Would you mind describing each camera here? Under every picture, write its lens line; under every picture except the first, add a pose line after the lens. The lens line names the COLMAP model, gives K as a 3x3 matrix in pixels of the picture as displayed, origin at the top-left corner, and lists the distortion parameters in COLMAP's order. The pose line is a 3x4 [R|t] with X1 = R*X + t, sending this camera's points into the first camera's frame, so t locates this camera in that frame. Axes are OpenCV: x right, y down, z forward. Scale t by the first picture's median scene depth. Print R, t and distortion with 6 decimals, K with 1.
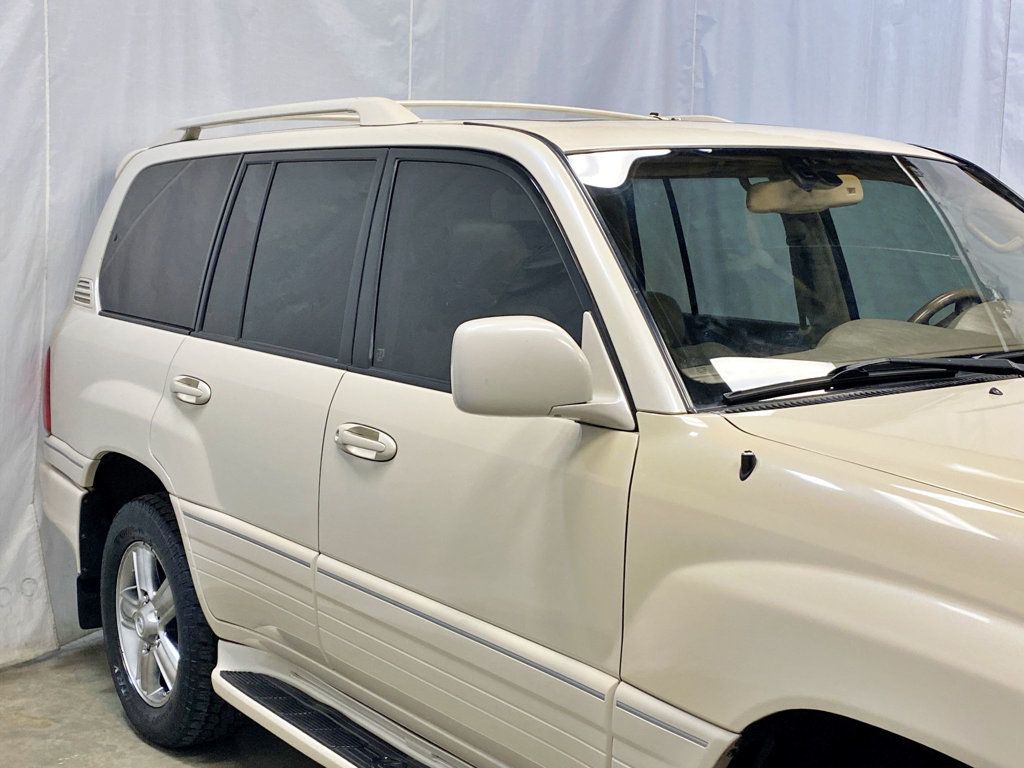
lens RADIAL K [[1419.1, 0, 512.0], [0, 1419.1, 384.0], [0, 0, 1]] dist [0.188685, -0.646268]
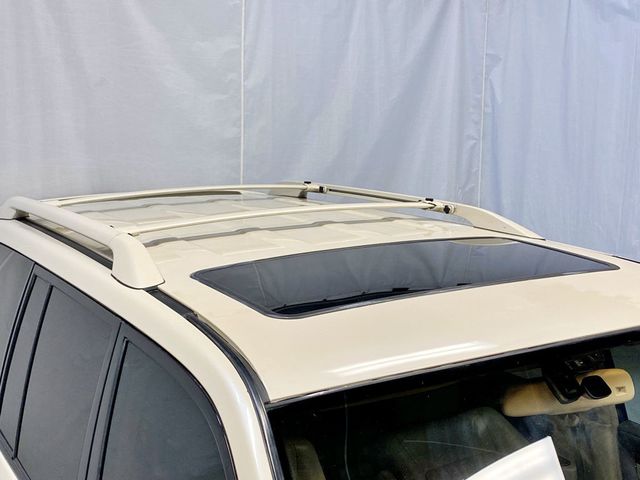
lens RADIAL K [[886.9, 0, 320.0], [0, 886.9, 240.0], [0, 0, 1]] dist [0.188685, -0.646268]
pose [[0.996794, -0.000478, -0.080012, 0.068749], [0.003310, 0.999373, 0.035262, -0.177135], [0.079945, -0.035414, 0.996170, 0.311011]]
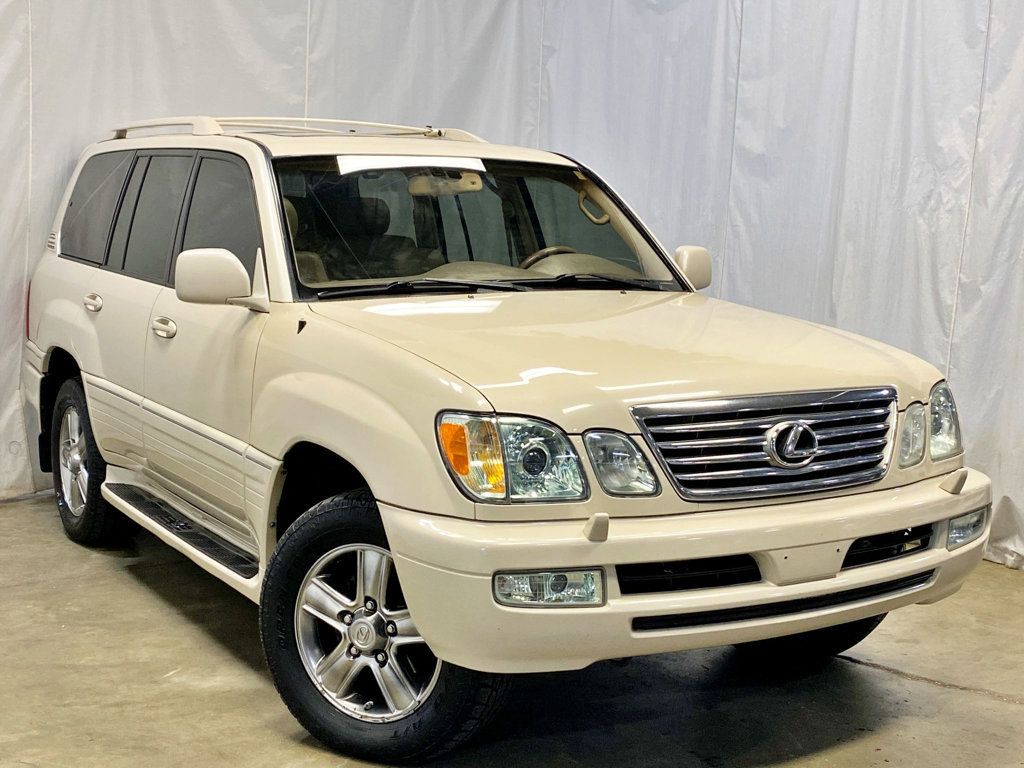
lens RADIAL K [[1421.6, 0, 509.0], [0, 1421.6, 353.2], [0, 0, 1]] dist [0.204307, -0.708176]
pose [[0.996670, 0.025396, -0.077481, 0.292420], [-0.025968, 0.999642, -0.006376, 0.048588], [0.077292, 0.008367, 0.996973, -0.436847]]
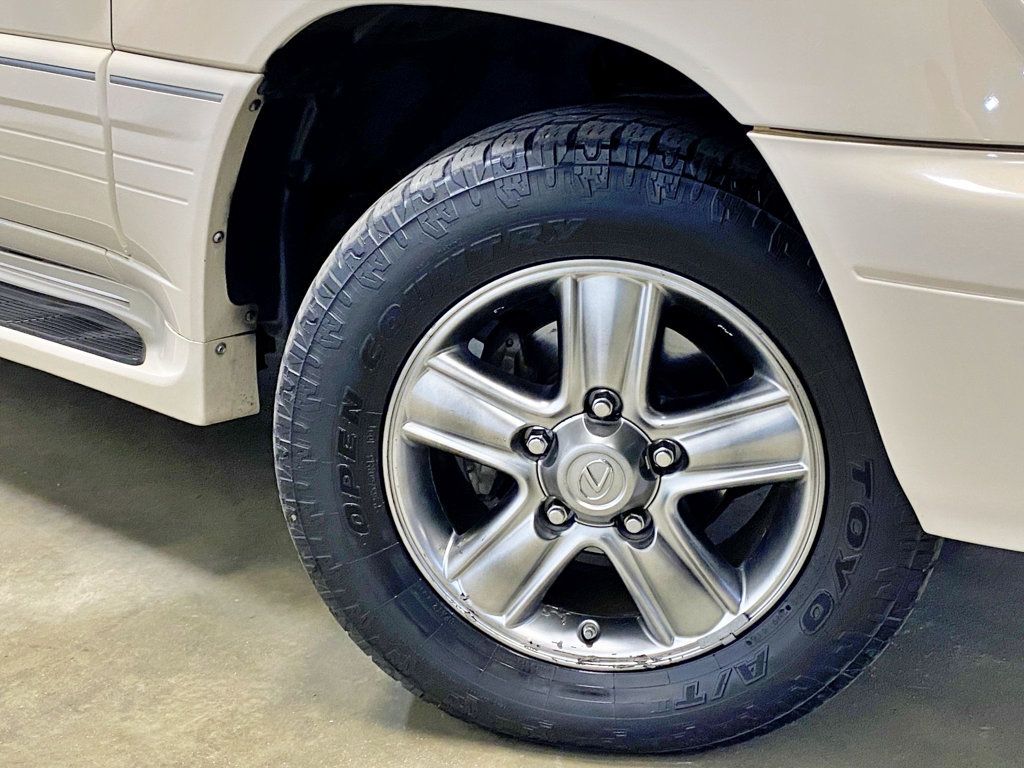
lens RADIAL K [[1421.6, 0, 509.0], [0, 1421.6, 353.2], [0, 0, 1]] dist [0.204307, -0.708176]
pose [[0.966703, -0.089841, 0.239611, 0.042880], [0.036655, 0.975304, 0.217803, 0.108602], [-0.253261, -0.201768, 0.946123, 0.100610]]
